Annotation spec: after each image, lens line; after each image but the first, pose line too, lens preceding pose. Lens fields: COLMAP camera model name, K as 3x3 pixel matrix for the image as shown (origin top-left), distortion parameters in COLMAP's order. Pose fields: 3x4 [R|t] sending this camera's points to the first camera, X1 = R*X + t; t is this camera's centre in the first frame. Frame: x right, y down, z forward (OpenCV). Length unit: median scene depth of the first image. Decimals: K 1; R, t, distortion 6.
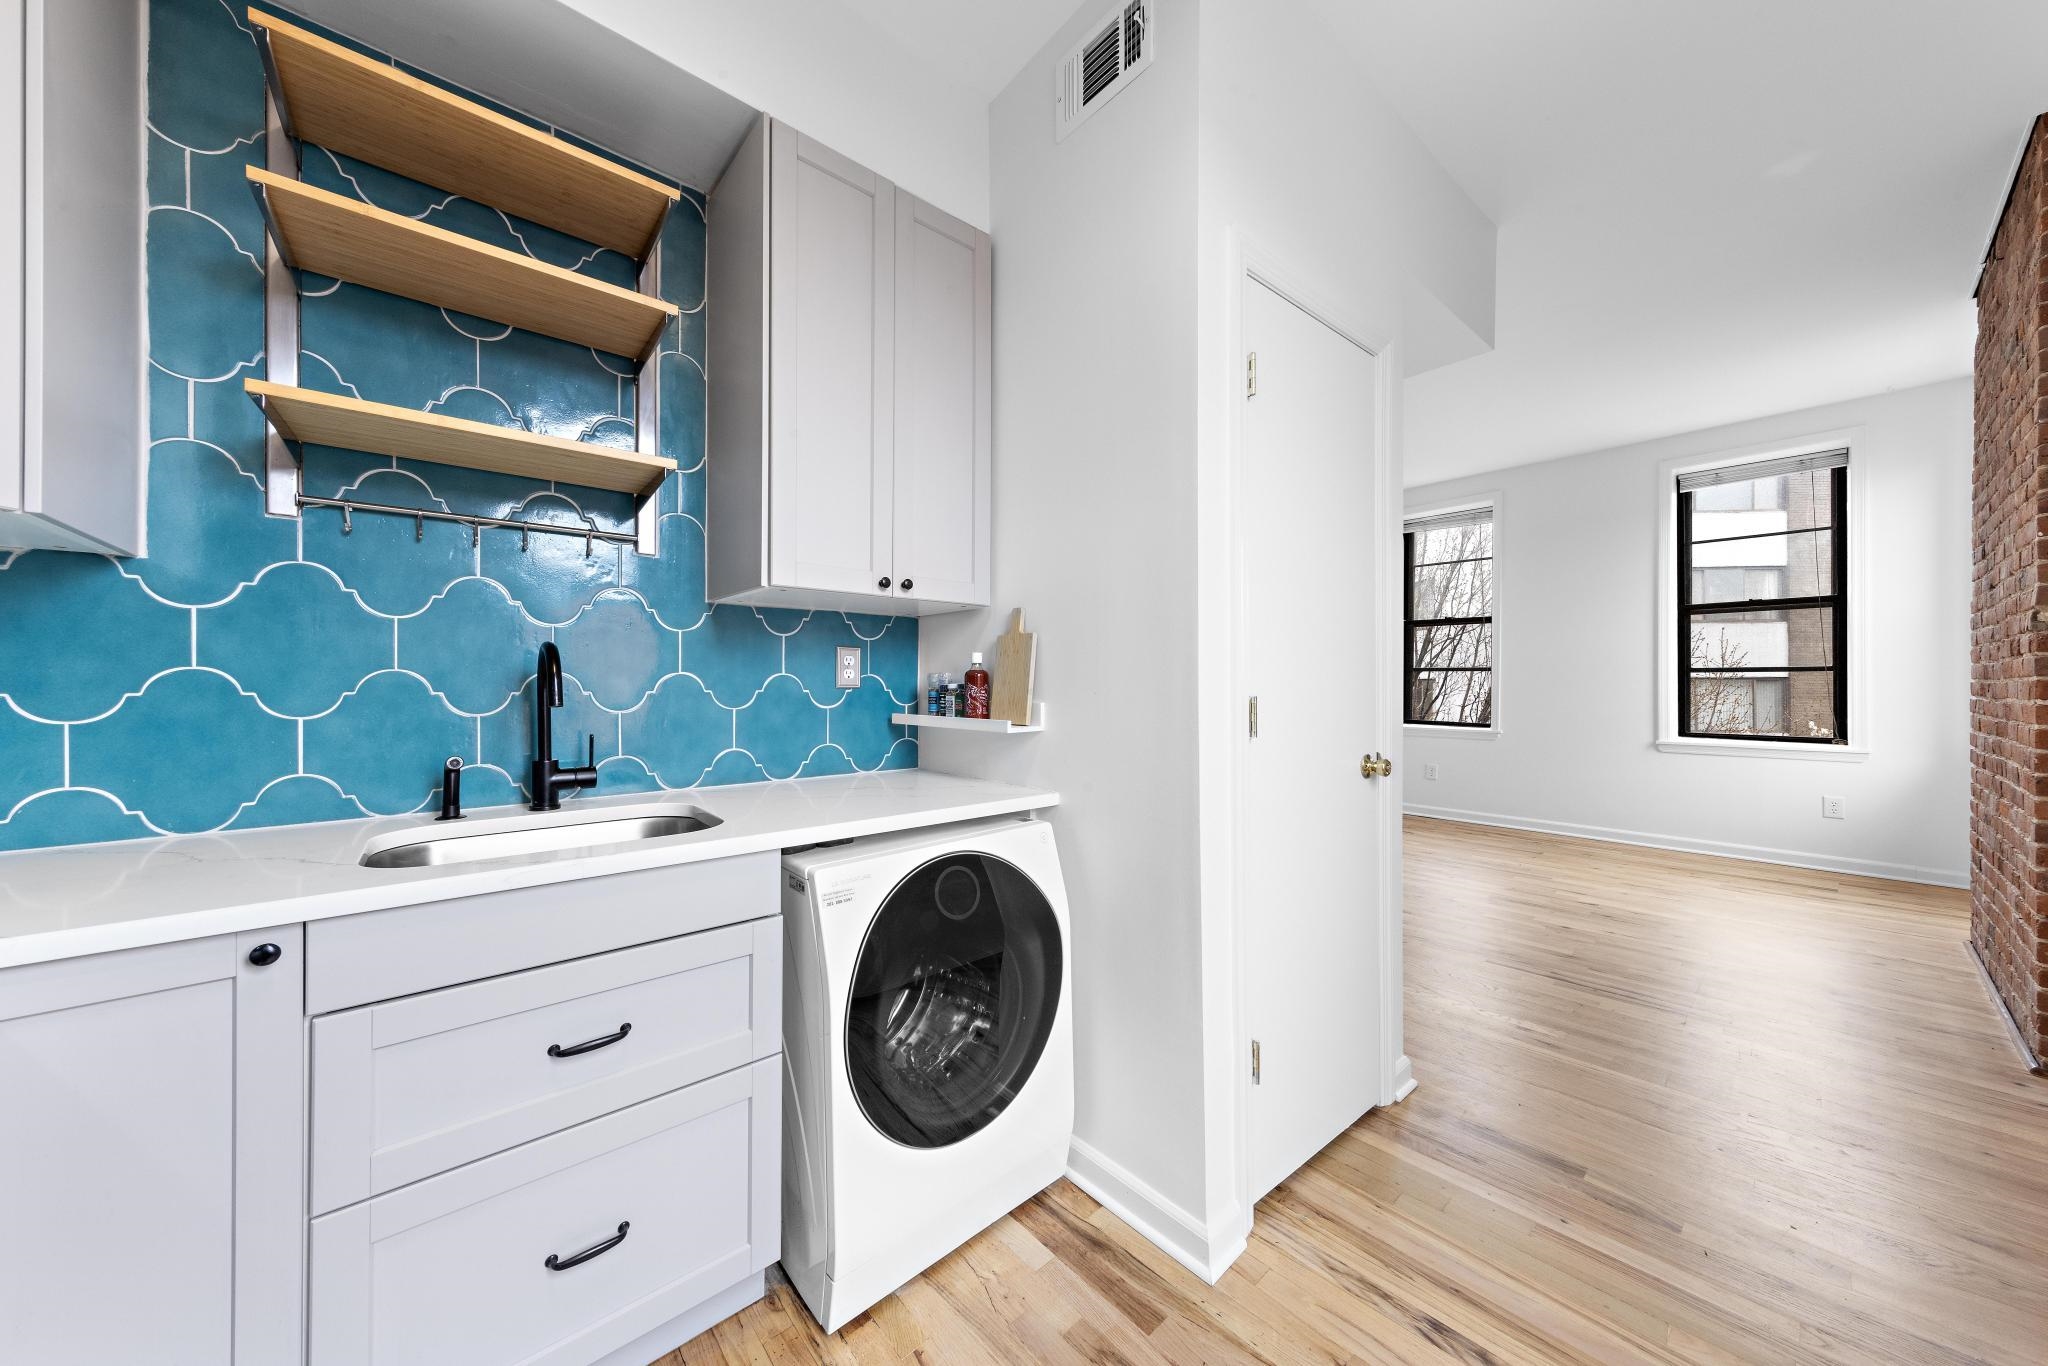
lens RADIAL K [[692.2, 0, 1024.0], [0, 692.2, 683.0], [0, 0, 1]] dist [0.006581, 0.000049]
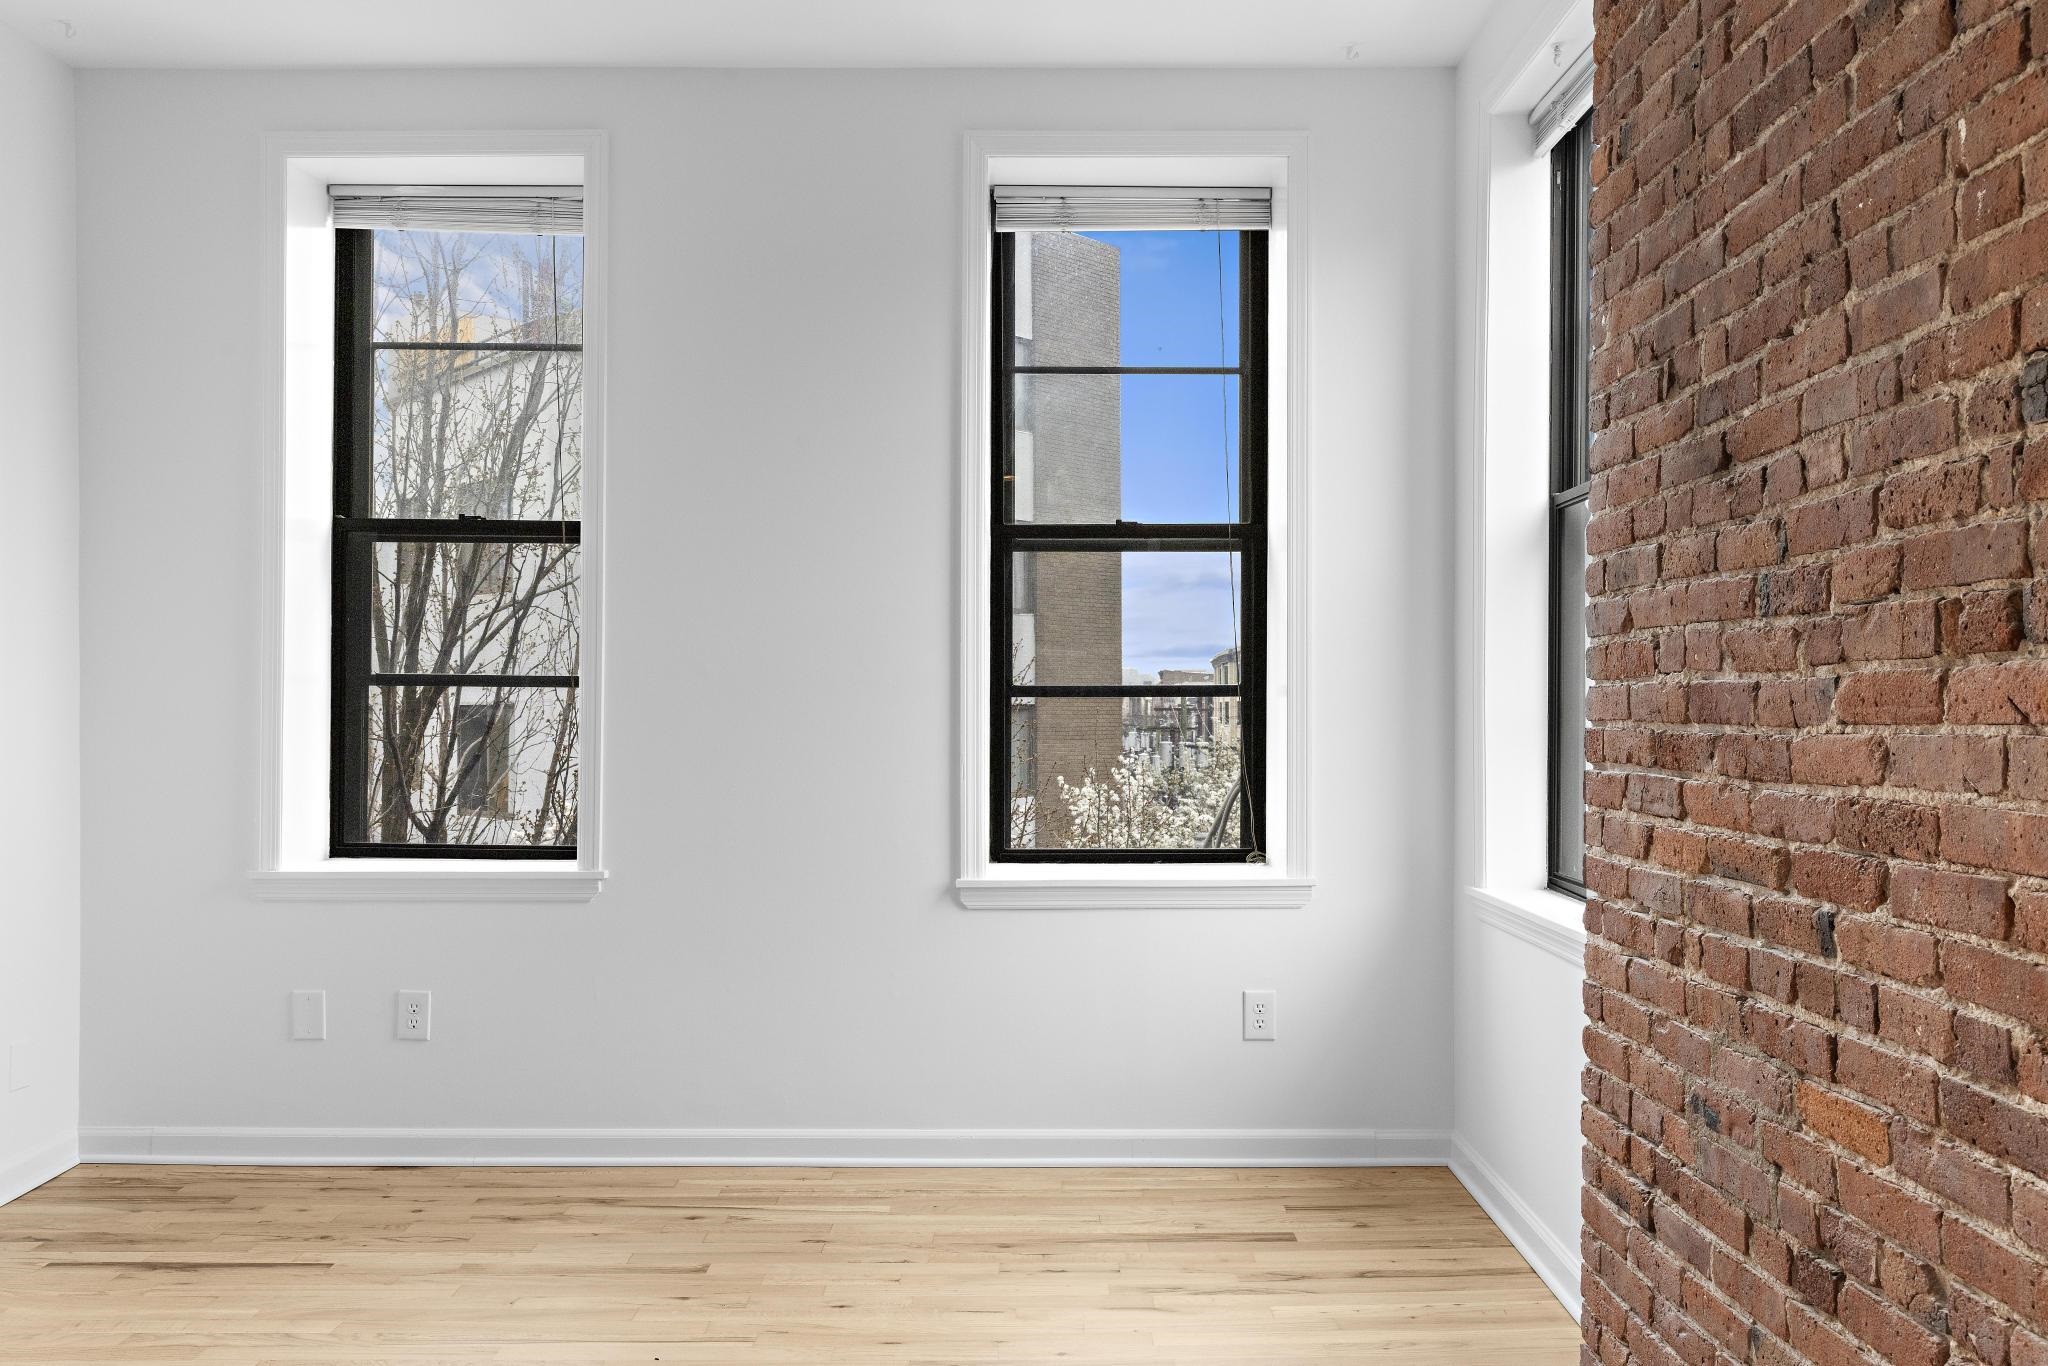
lens RADIAL K [[1539.7, 0, 1032.7], [0, 1539.7, 731.6], [0, 0, 1]] dist [-0.003185, 0.004163]
pose [[0.660386, -0.009021, 0.750873, 0.385598], [-0.000283, 0.999925, 0.012262, -0.007493], [-0.750927, -0.008310, 0.660333, 0.515721]]
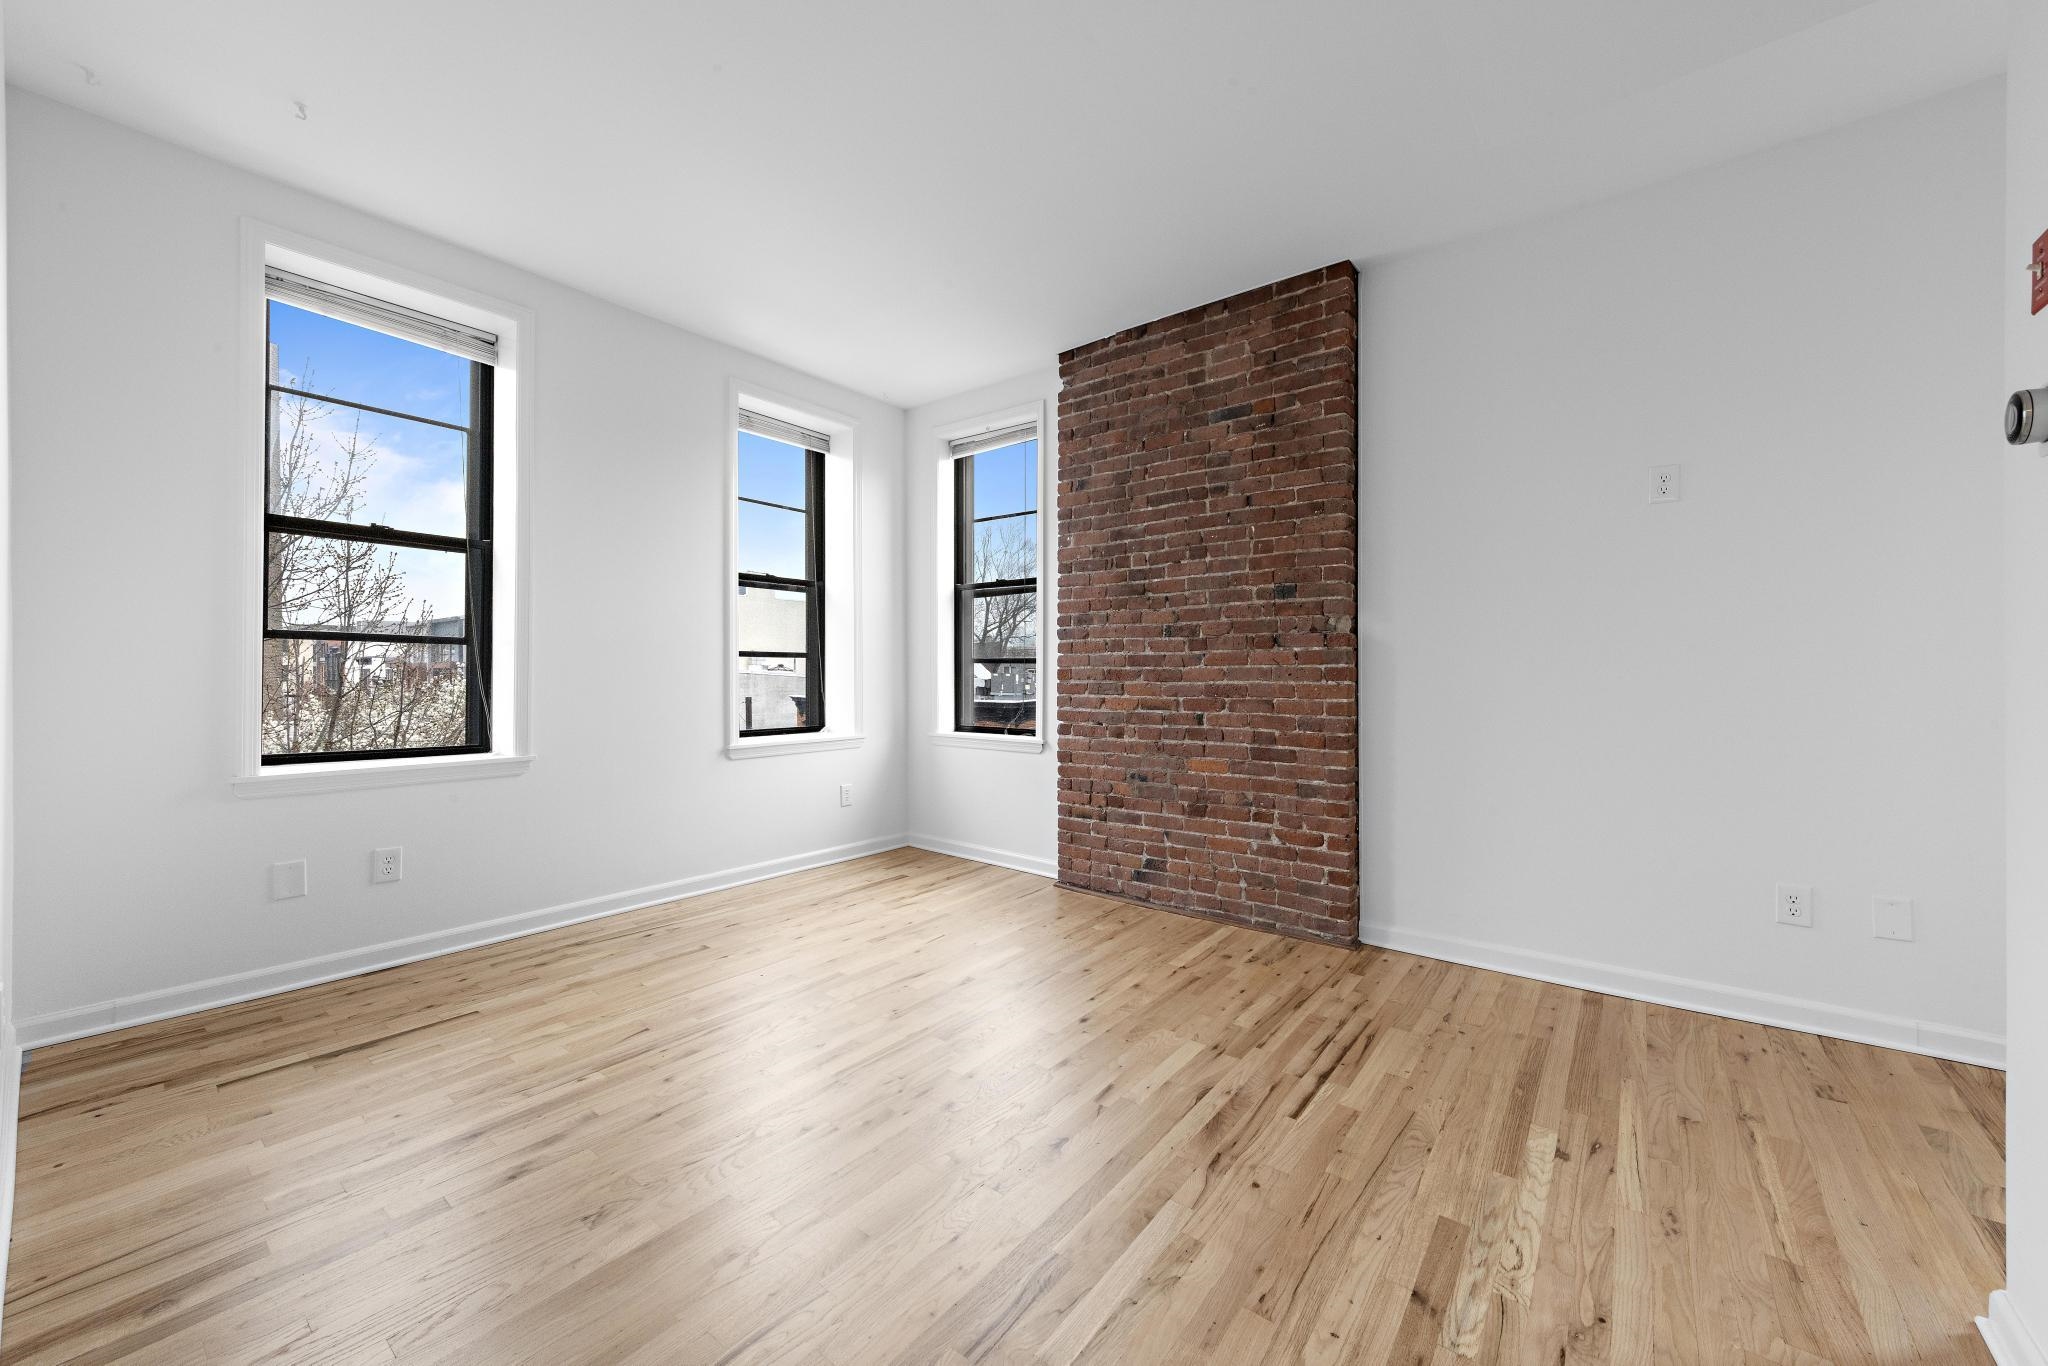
lens RADIAL K [[781.1, 0, 1026.9], [0, 781.1, 680.9], [0, 0, 1]] dist [0.002270, -0.000108]
pose [[-0.184929, -0.008606, 0.982714, 0.024787], [-0.000846, 0.999963, 0.008598, 0.006506], [-0.982751, 0.000759, -0.184930, 1.015903]]
